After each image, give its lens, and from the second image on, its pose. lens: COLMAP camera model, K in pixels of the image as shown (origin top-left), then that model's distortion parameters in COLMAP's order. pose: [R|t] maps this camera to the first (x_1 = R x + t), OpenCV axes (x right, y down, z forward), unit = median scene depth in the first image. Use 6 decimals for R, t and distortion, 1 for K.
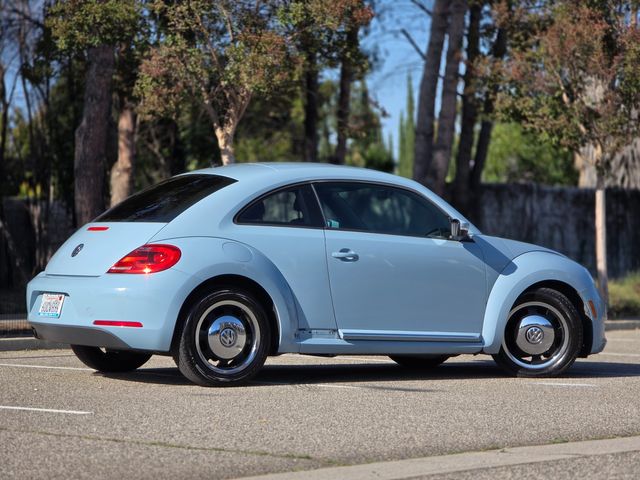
lens RADIAL K [[2145.8, 0, 318.7], [0, 2145.8, 240.6], [0, 0, 1]] dist [0.138080, 0.000000]
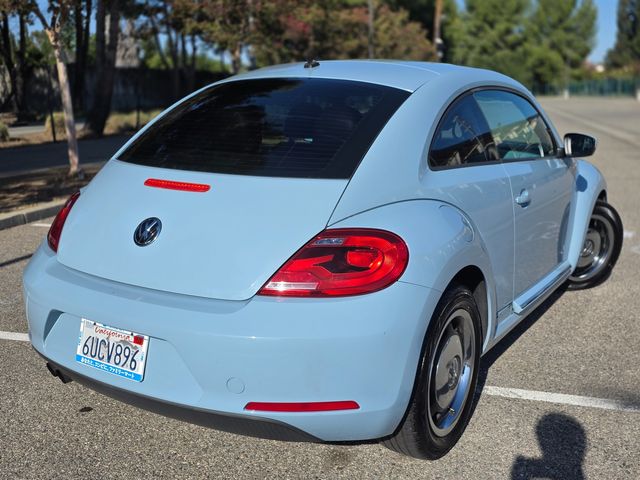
lens RADIAL K [[669.7, 0, 323.0], [0, 669.7, 238.3], [0, 0, 1]] dist [0.044716, 0.000000]
pose [[0.897040, -0.101229, 0.430200, -0.143619], [0.002509, 0.974565, 0.224090, -0.030095], [-0.441943, -0.199938, 0.874478, 0.835419]]
